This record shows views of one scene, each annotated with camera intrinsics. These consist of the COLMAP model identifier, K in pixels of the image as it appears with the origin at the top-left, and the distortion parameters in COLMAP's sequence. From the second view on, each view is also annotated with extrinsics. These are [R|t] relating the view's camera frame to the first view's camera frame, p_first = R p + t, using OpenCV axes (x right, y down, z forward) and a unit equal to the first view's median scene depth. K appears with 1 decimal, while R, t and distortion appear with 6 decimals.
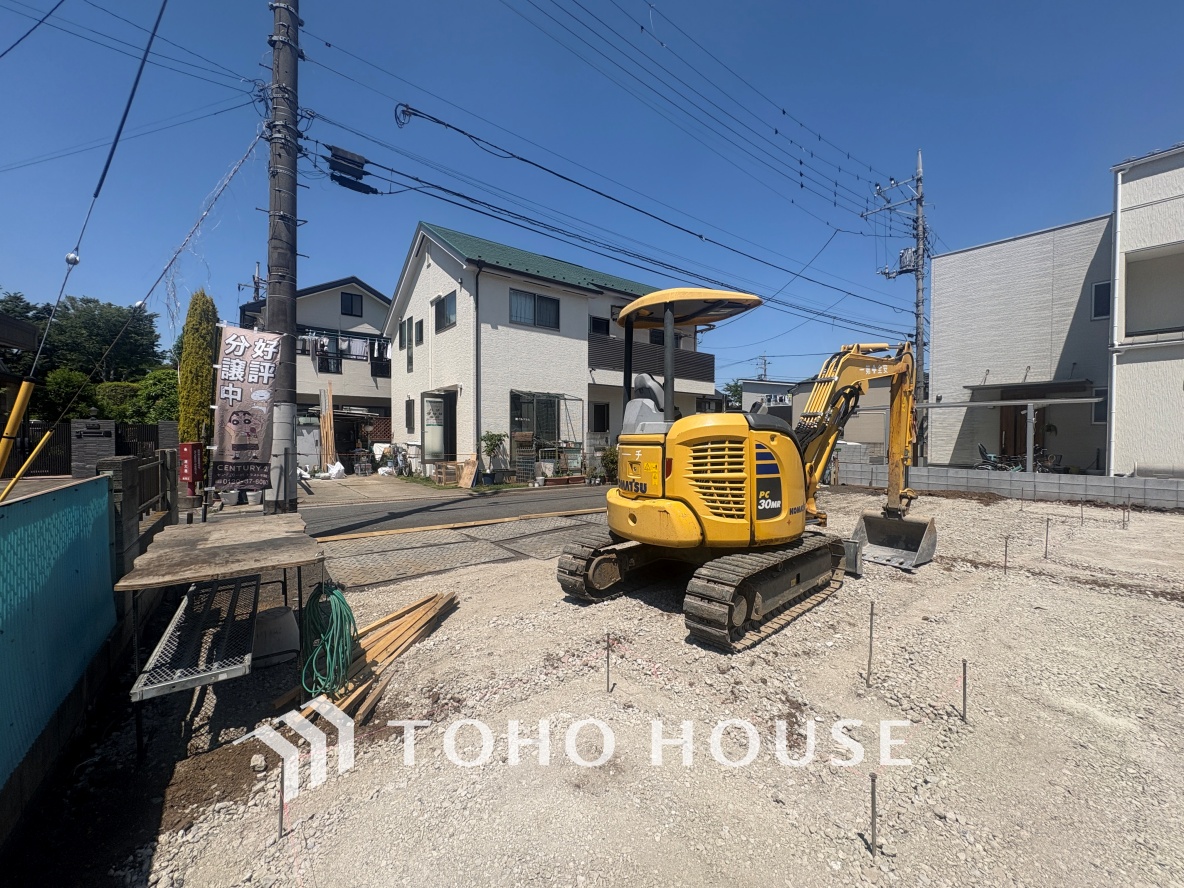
lens RADIAL K [[471.5, 0, 591.9], [0, 471.5, 442.3], [0, 0, 1]] dist [0.000290, 0.000243]
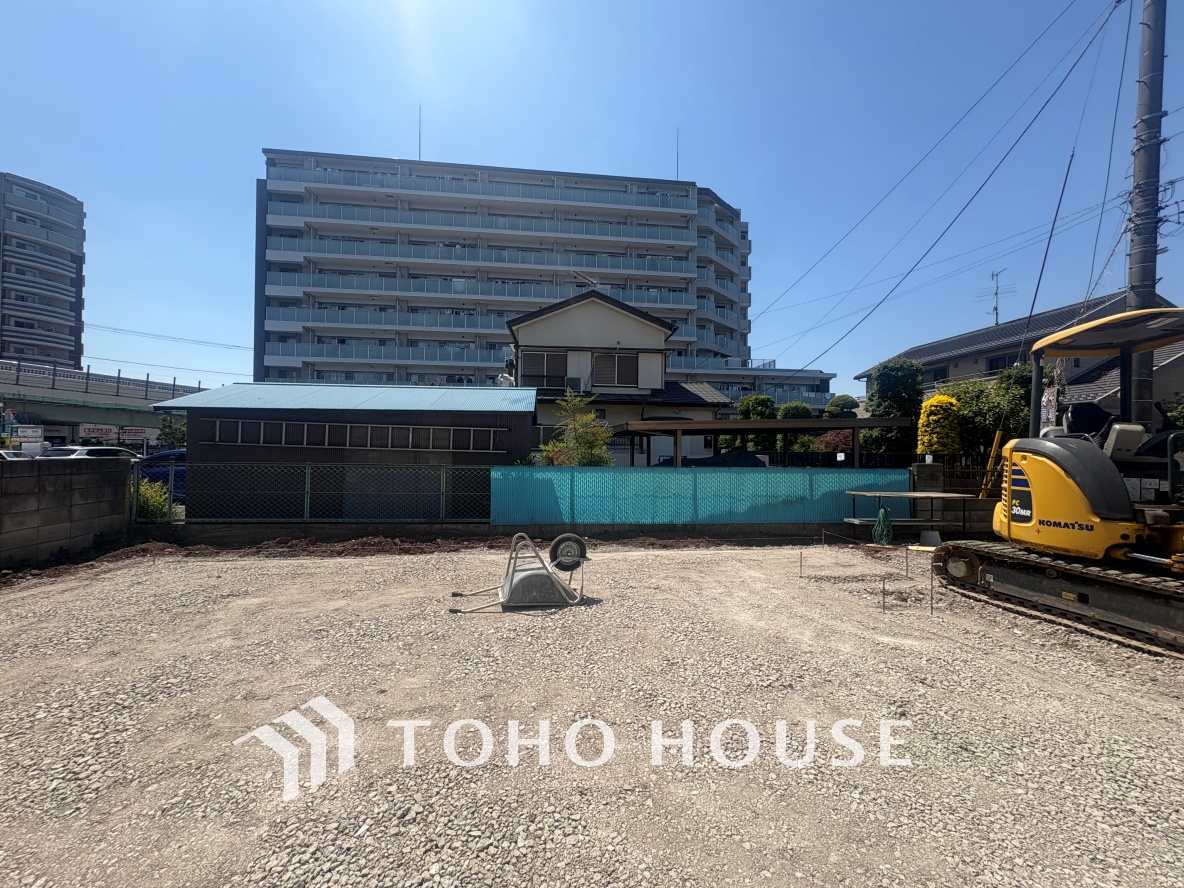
lens RADIAL K [[471.5, 0, 592.8], [0, 471.5, 443.2], [0, 0, 1]] dist [0.000290, 0.000243]
pose [[-0.491113, -0.020799, -0.870848, 0.637043], [-0.029682, 0.999534, -0.007134, -0.001704], [0.870590, 0.022346, -0.491501, 0.198077]]
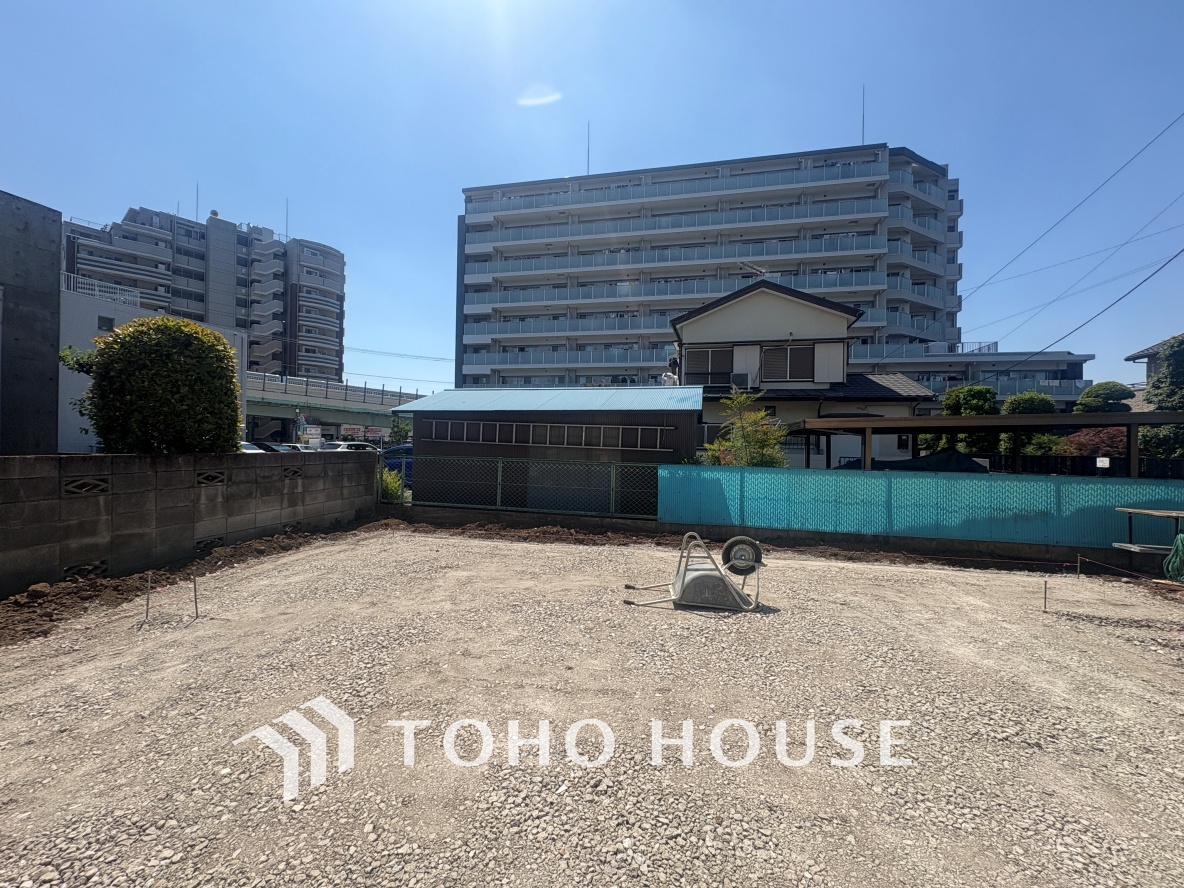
lens RADIAL K [[471.5, 0, 591.9], [0, 471.5, 443.5], [0, 0, 1]] dist [0.000290, 0.000243]
pose [[-0.751687, -0.022970, -0.659120, 0.645342], [-0.037497, 0.999265, 0.007939, -0.001506], [0.658453, 0.030683, -0.751996, 0.191101]]
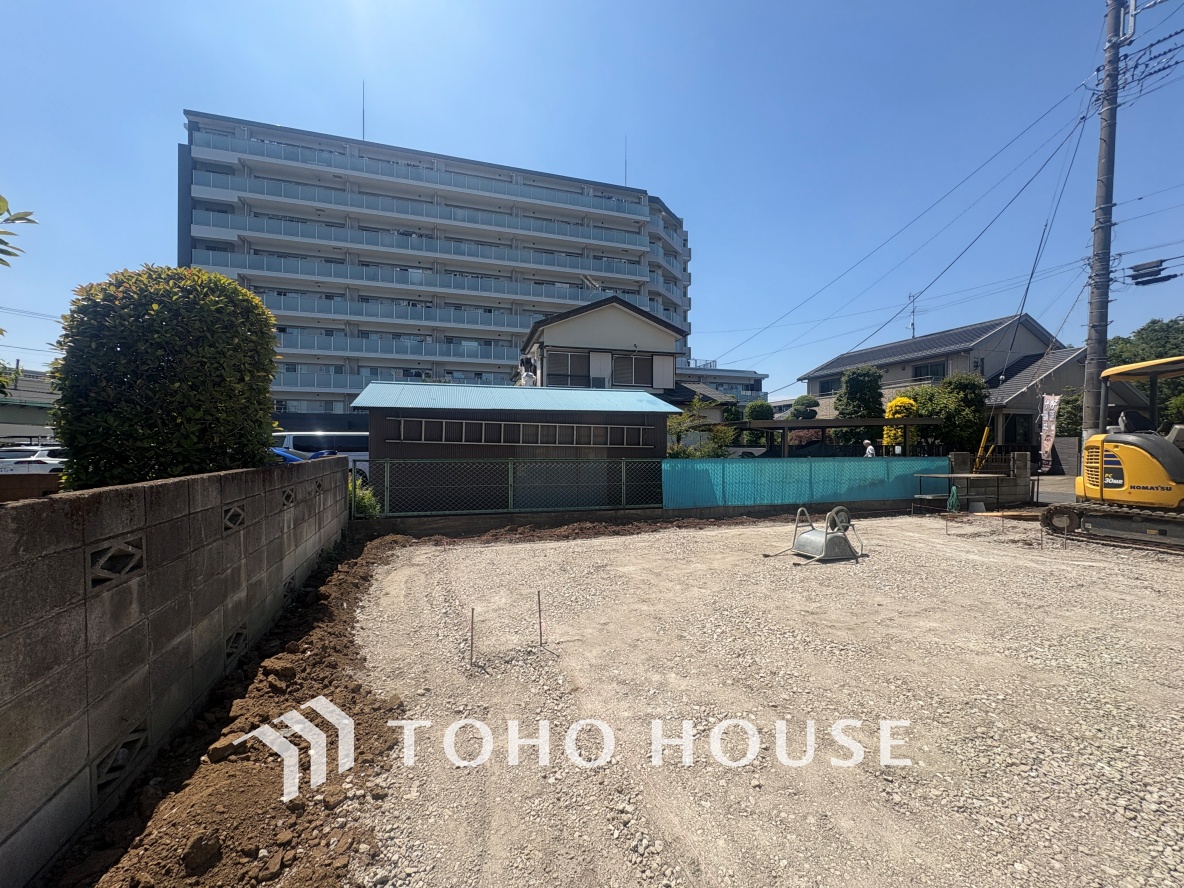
lens RADIAL K [[471.5, 0, 591.9], [0, 471.5, 443.7], [0, 0, 1]] dist [0.000290, 0.000243]
pose [[-0.320432, -0.006533, -0.947249, 0.910965], [-0.020534, 0.999789, 0.000051, 0.007186], [0.947049, 0.019467, -0.320499, -0.126205]]
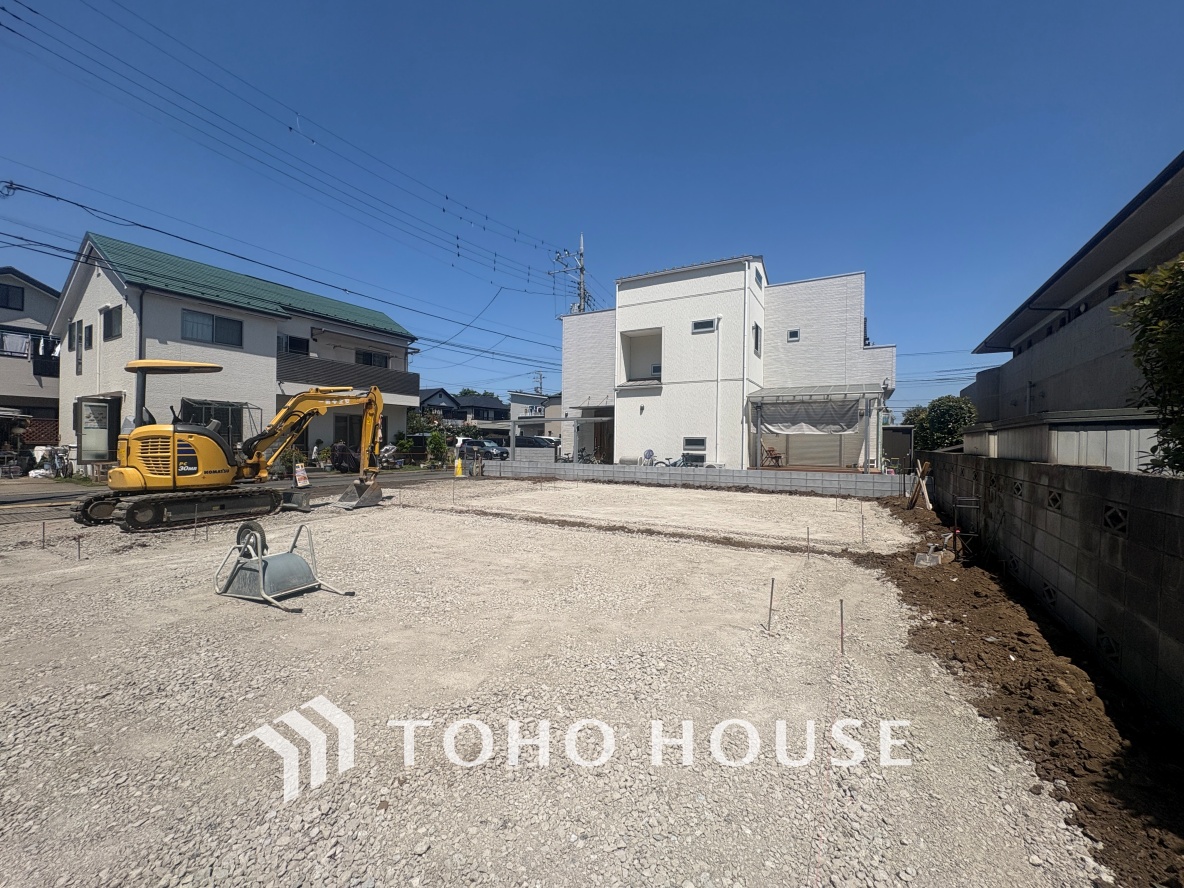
lens RADIAL K [[471.5, 0, 592.6], [0, 471.5, 441.2], [0, 0, 1]] dist [0.000290, 0.000243]
pose [[0.930555, 0.004666, 0.366121, 0.404535], [0.001323, 0.999869, -0.016105, 0.014867], [-0.366149, 0.015472, 0.930428, -0.506197]]
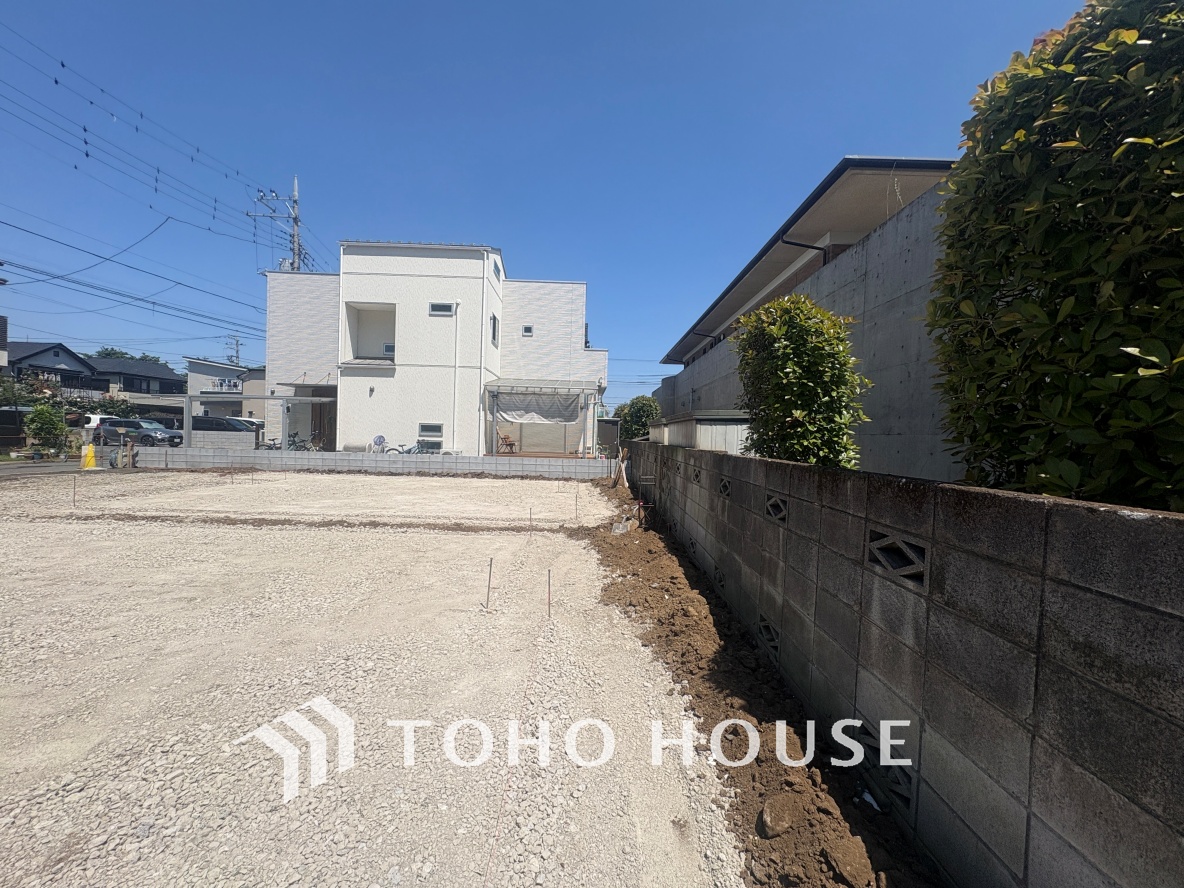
lens RADIAL K [[471.5, 0, 591.9], [0, 471.5, 443.3], [0, 0, 1]] dist [0.000290, 0.000243]
pose [[0.614596, -0.001479, 0.788841, 0.415766], [-0.012465, 0.999855, 0.011585, 0.016596], [-0.788744, -0.016953, 0.614488, -0.512302]]
